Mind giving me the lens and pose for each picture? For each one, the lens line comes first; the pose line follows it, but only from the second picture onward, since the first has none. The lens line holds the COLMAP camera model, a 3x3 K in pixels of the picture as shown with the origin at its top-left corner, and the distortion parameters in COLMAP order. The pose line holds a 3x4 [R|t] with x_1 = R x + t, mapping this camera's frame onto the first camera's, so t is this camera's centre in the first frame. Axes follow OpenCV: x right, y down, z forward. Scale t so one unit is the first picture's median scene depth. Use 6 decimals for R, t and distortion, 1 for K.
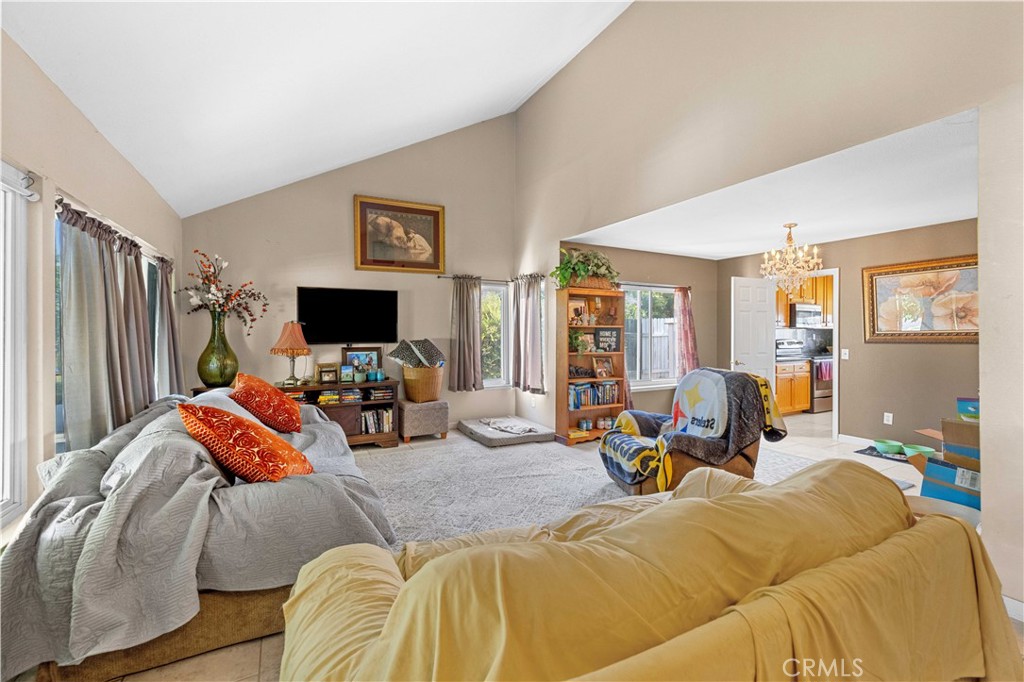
lens RADIAL K [[428.5, 0, 508.3], [0, 428.5, 334.6], [0, 0, 1]] dist [-0.000455, 0.000115]
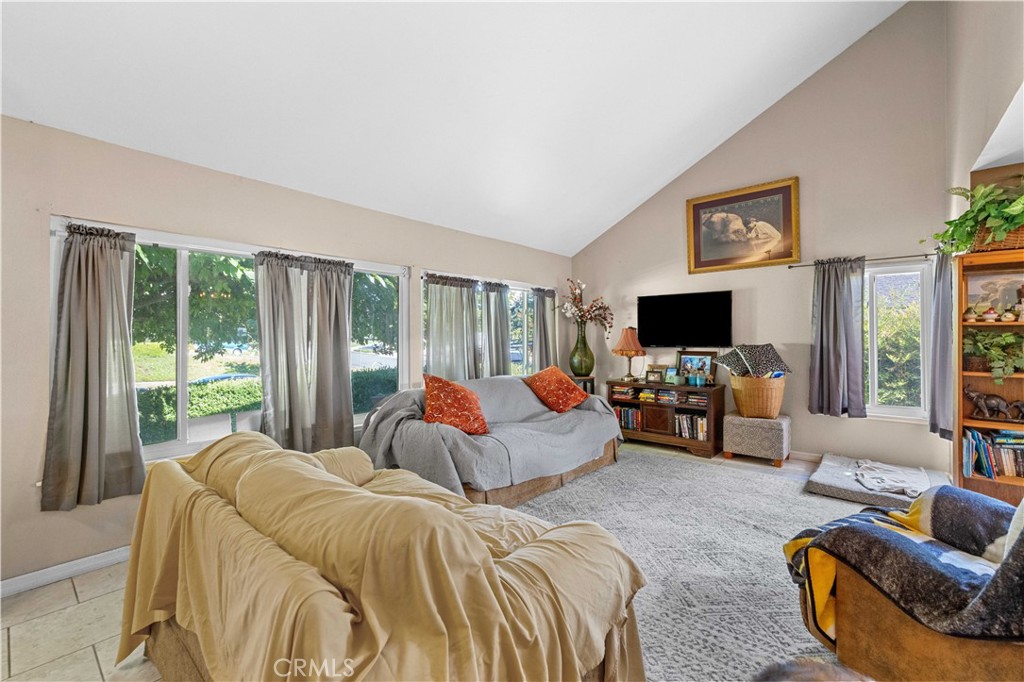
lens RADIAL K [[424.8, 0, 512.0], [0, 424.8, 341.0], [0, 0, 1]] dist [-0.000616, -0.000002]
pose [[0.375461, 0.008709, -0.926797, 0.415988], [-0.003908, 0.999962, 0.007814, -0.000316], [0.926830, 0.000688, 0.375481, 0.238595]]
